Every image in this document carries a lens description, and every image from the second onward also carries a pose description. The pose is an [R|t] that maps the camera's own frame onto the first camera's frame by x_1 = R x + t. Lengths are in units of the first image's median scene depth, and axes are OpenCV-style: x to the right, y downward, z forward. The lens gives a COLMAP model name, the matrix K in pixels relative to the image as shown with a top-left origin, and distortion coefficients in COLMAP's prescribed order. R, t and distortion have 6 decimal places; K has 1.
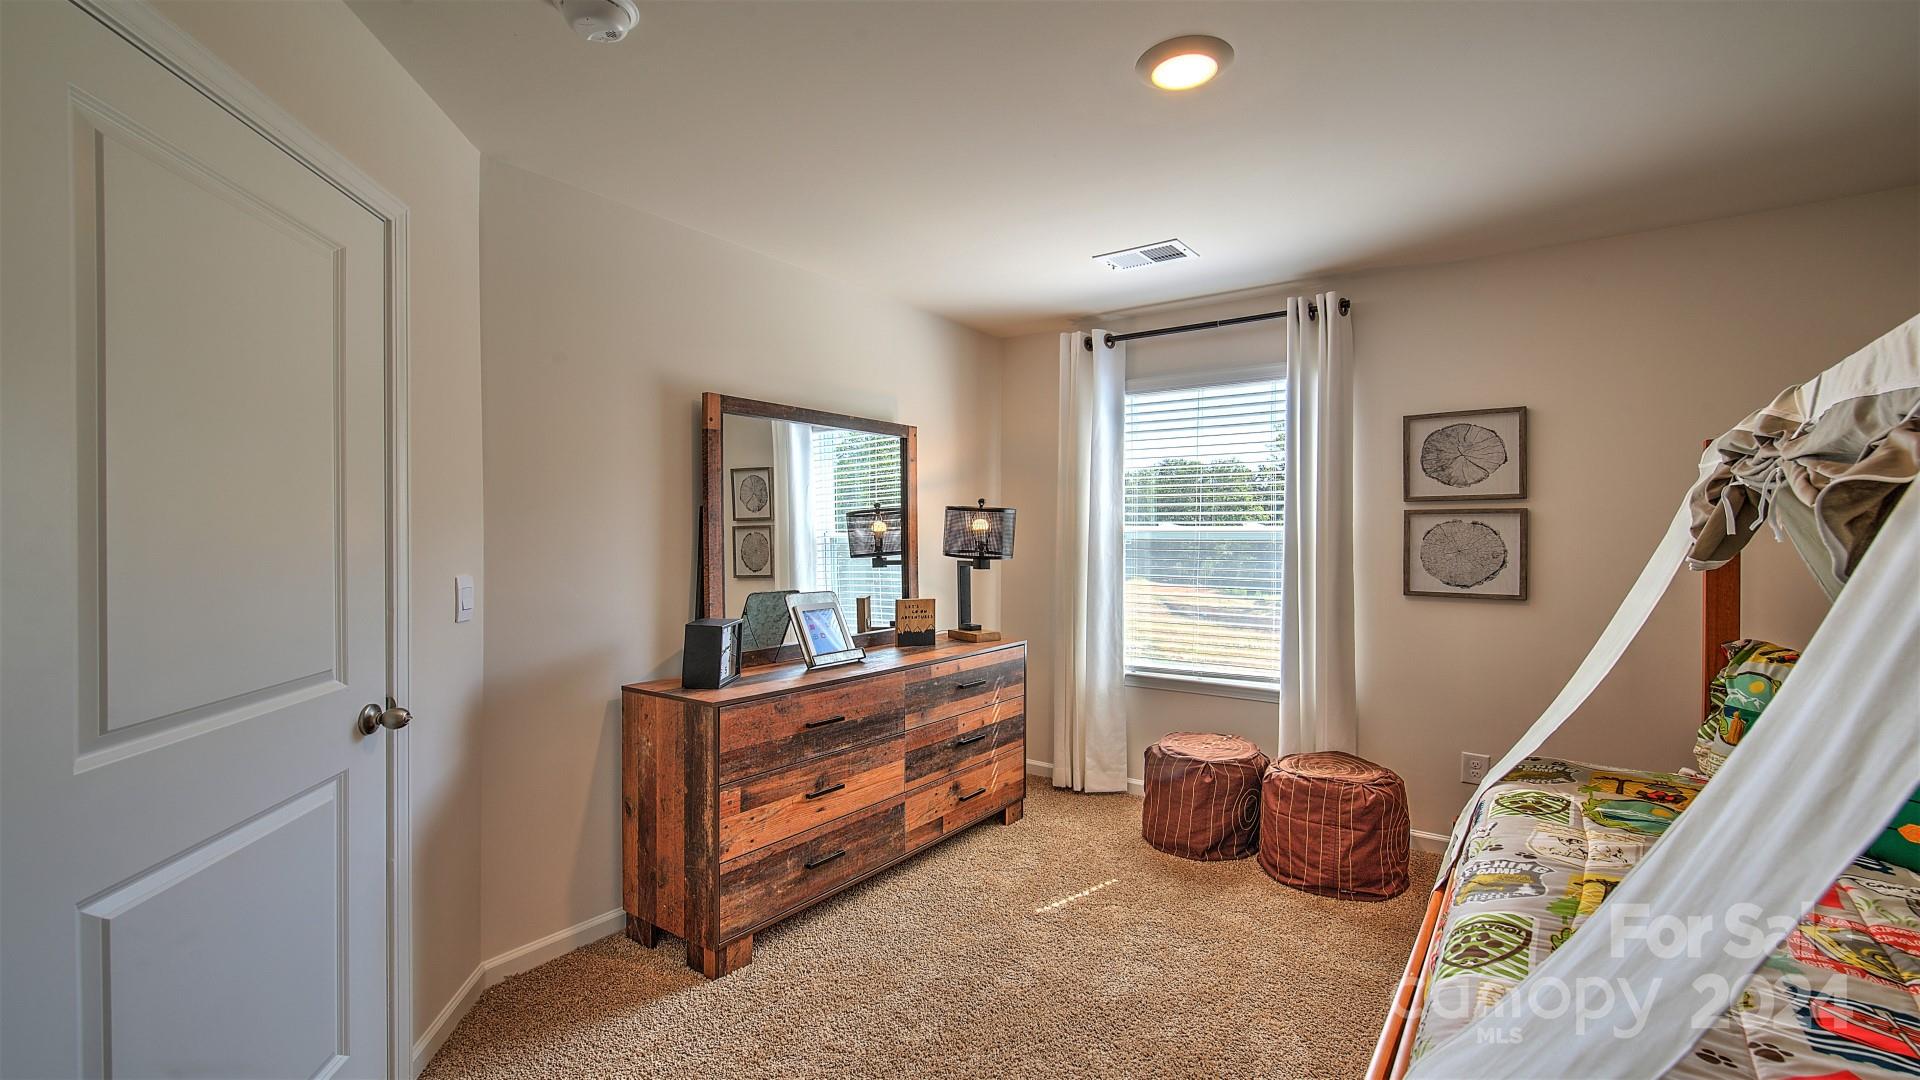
lens RADIAL K [[829.8, 0, 998.2], [0, 829.8, 541.1], [0, 0, 1]] dist [0.002708, 0.000035]
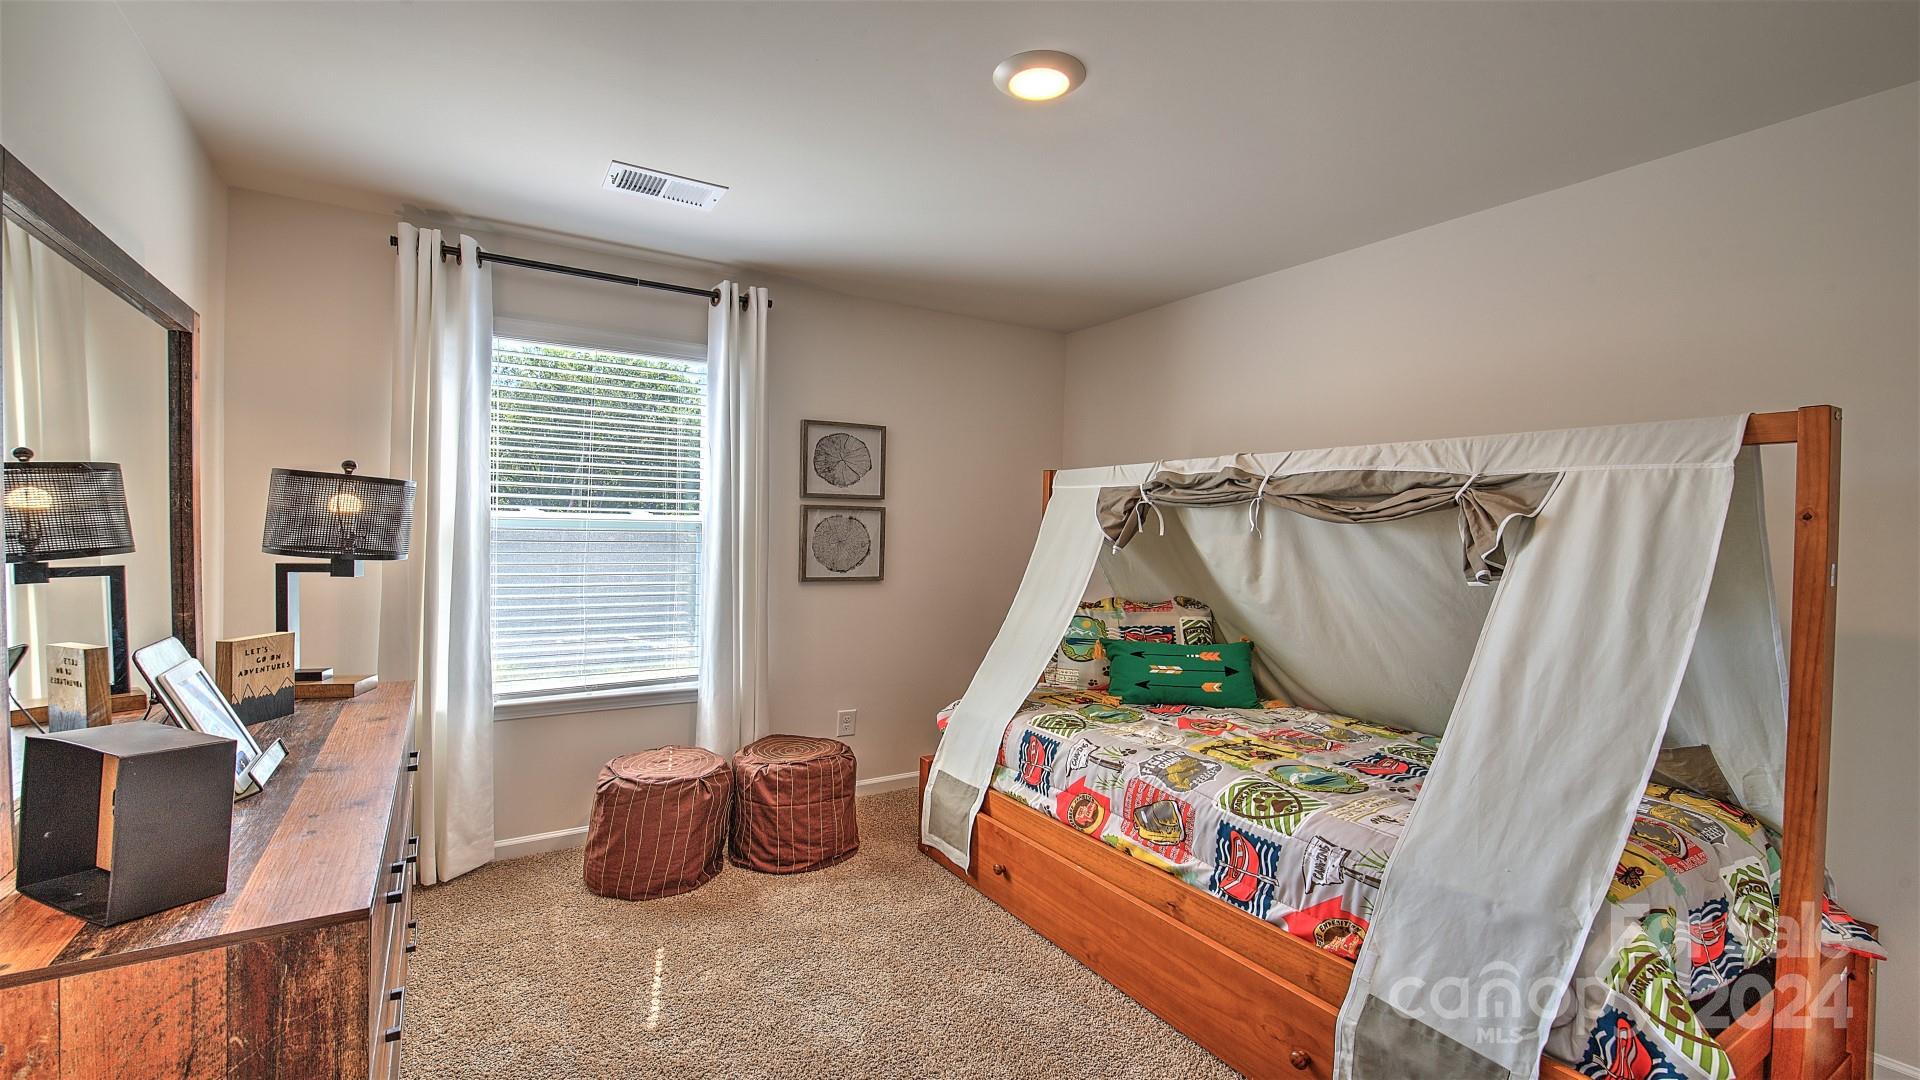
lens RADIAL K [[807.6, 0, 955.5], [0, 807.6, 545.8], [0, 0, 1]] dist [0.000521, -0.000093]
pose [[0.402881, -0.012353, 0.915169, -0.418817], [-0.008343, 0.999818, 0.017169, -0.002878], [-0.915214, -0.014552, 0.402704, 0.382601]]
